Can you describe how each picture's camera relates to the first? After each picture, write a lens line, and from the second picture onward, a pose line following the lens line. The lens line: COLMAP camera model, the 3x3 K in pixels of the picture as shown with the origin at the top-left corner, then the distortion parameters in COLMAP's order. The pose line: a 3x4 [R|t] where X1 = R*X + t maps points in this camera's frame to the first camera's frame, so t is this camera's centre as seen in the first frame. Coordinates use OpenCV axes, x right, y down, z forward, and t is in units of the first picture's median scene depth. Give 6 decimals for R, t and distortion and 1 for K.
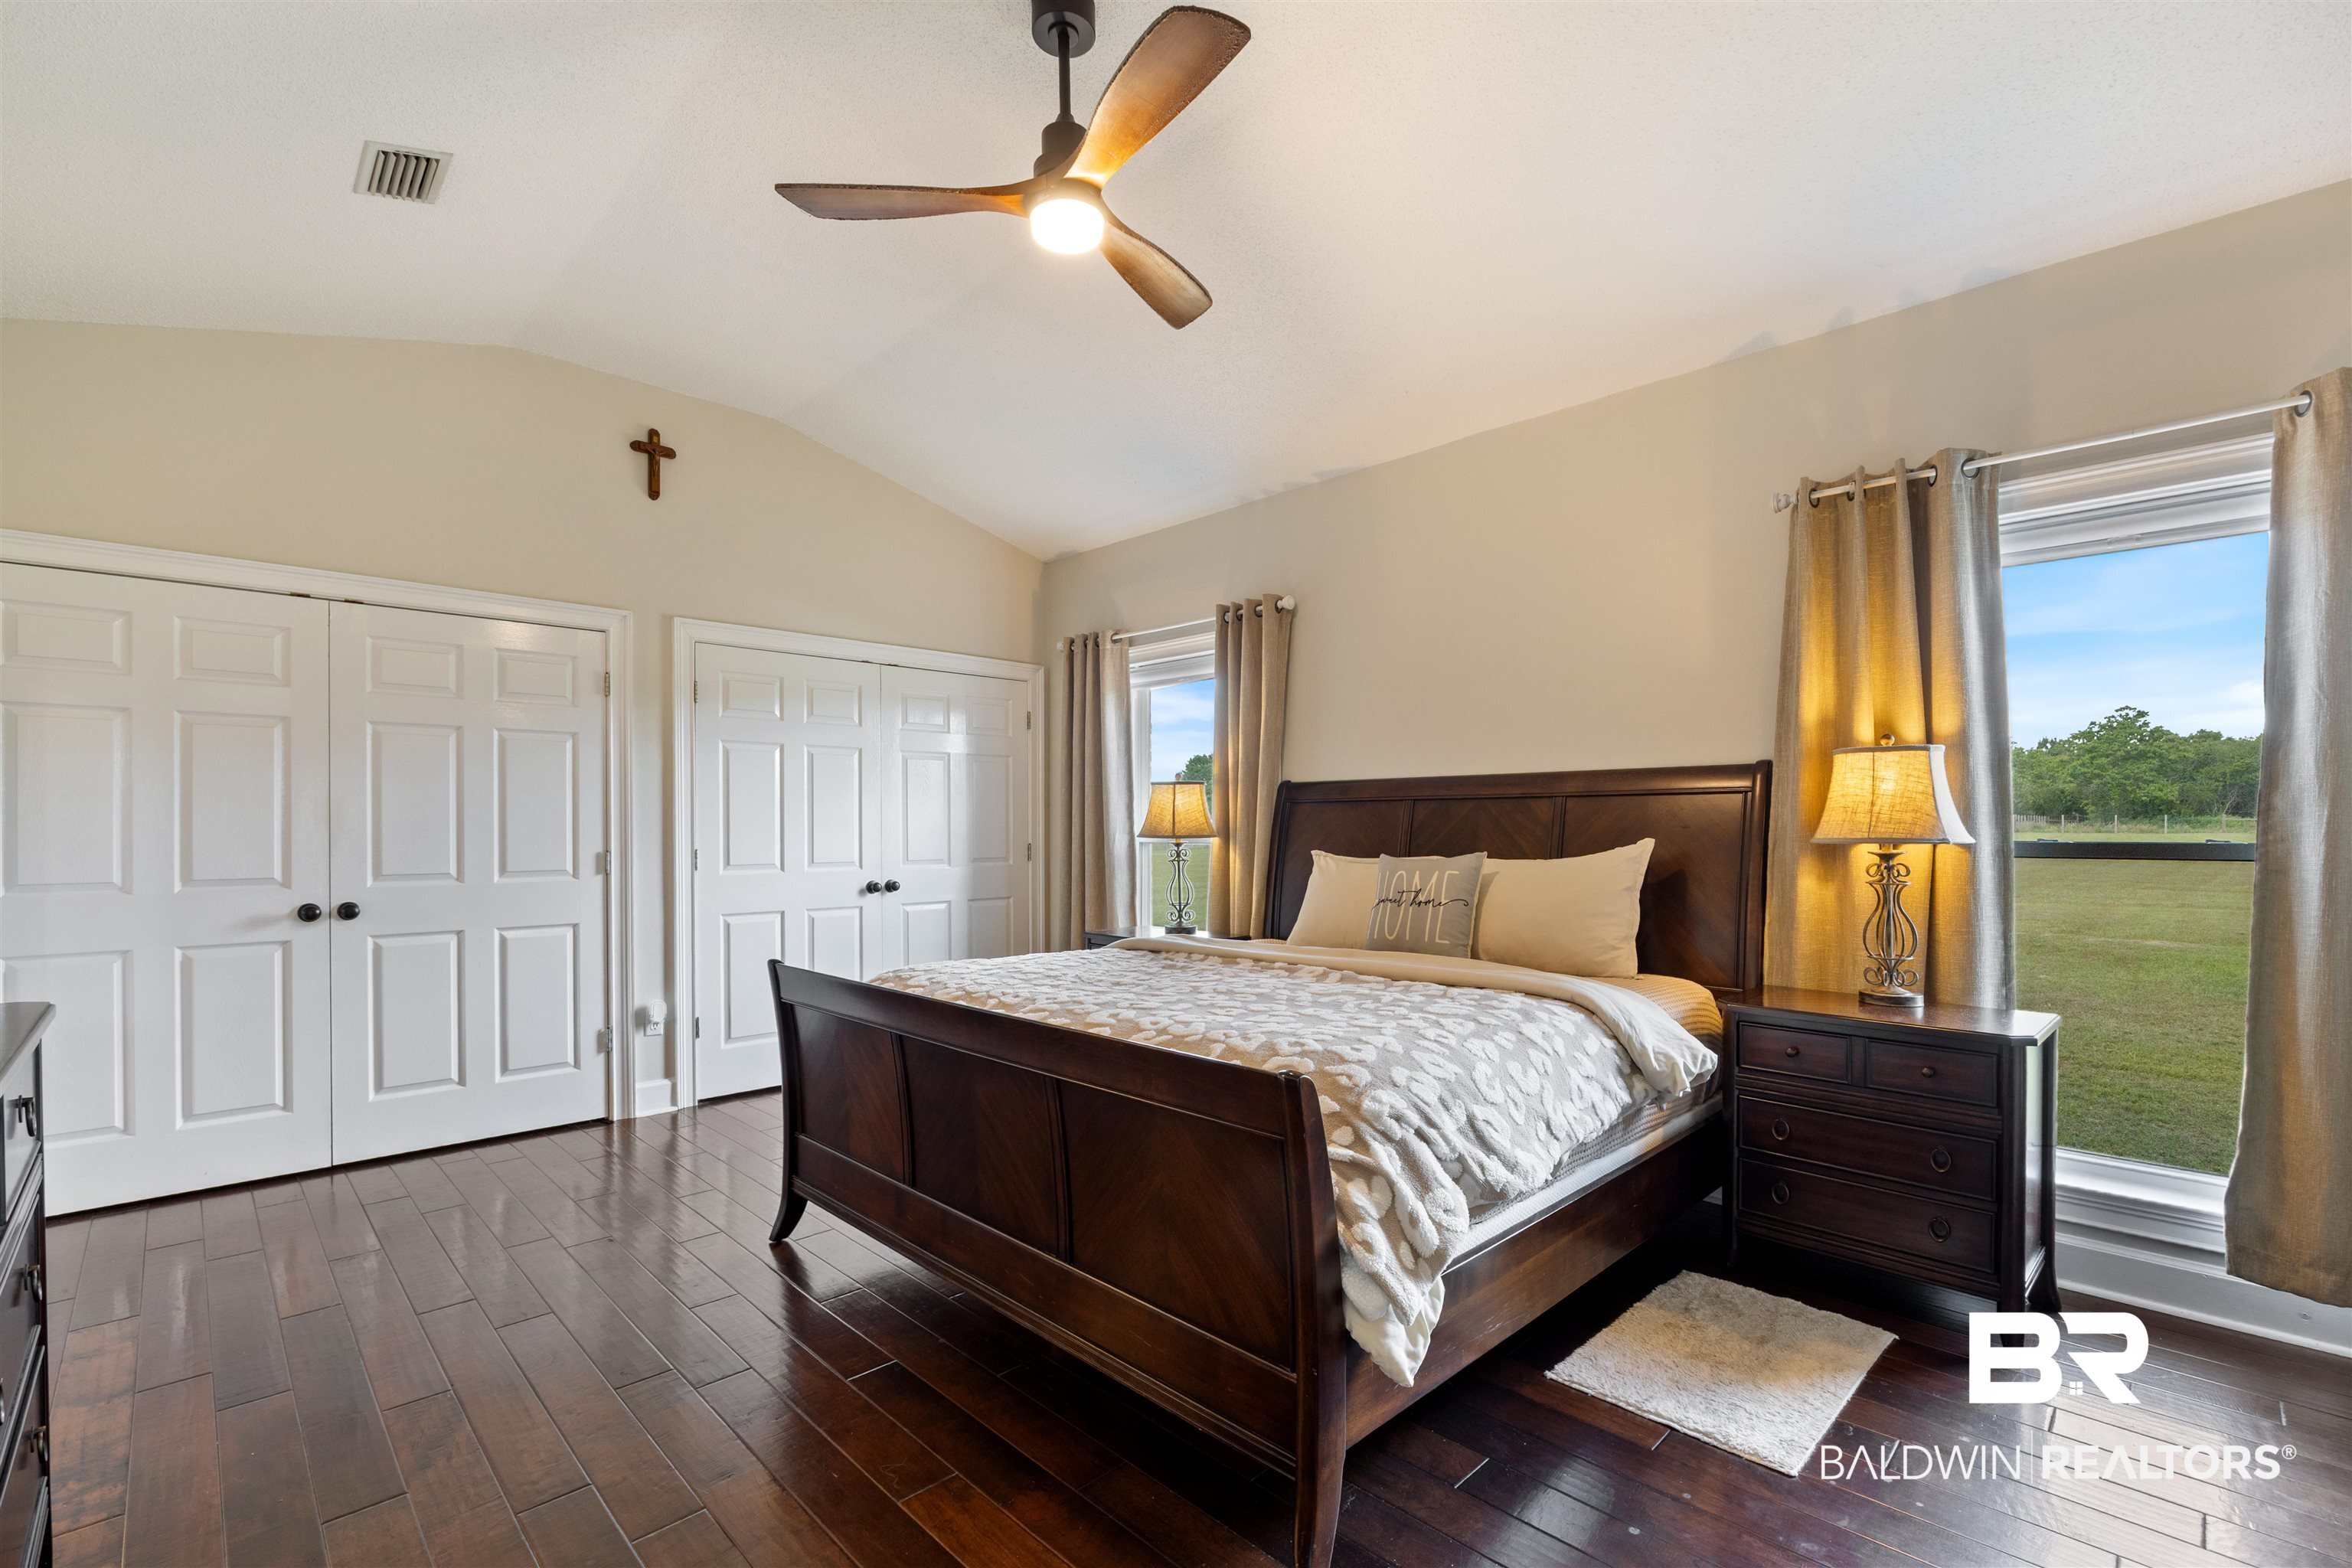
lens RADIAL K [[1001.9, 0, 1182.4], [0, 1001.9, 813.0], [0, 0, 1]] dist [-0.035192, 0.000139]
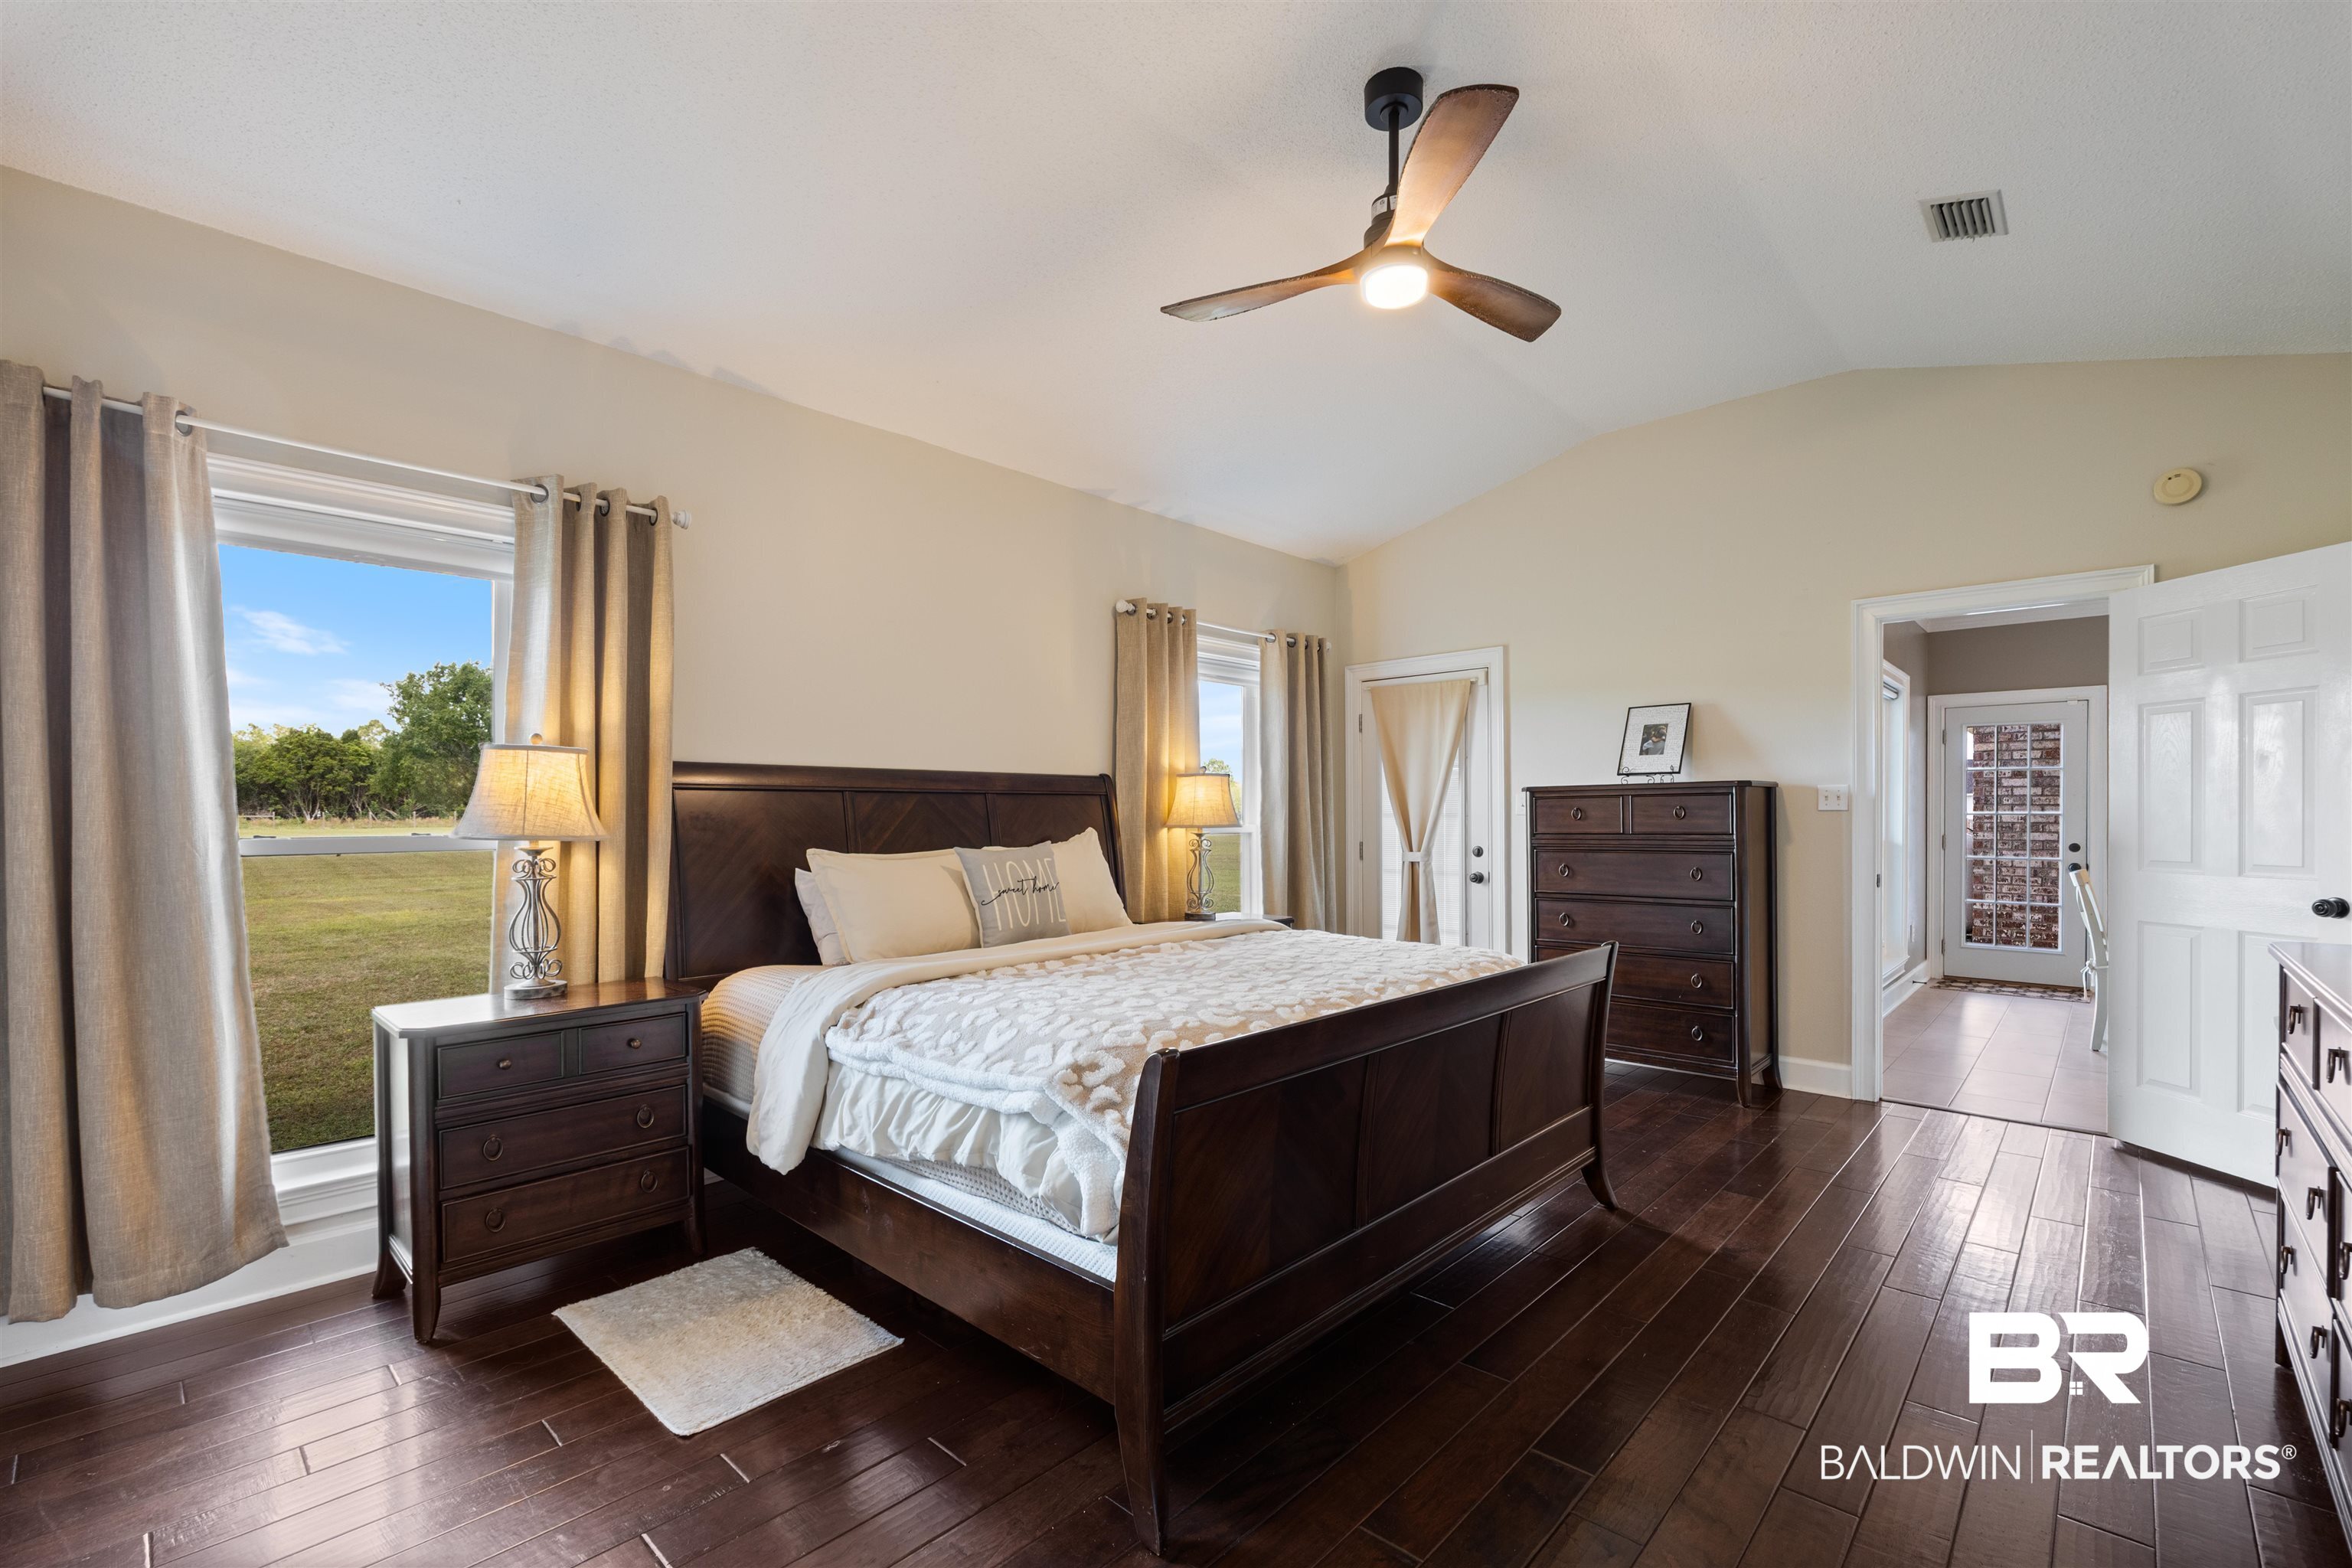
lens RADIAL K [[1008.7, 0, 1176.0], [0, 1008.7, 784.0], [0, 0, 1]] dist [-0.009000, 0.000096]
pose [[-0.041451, 0.035247, 0.998519, -0.832446], [-0.006720, 0.999345, -0.035555, 0.012867], [-0.999118, -0.008184, -0.041187, 0.854473]]
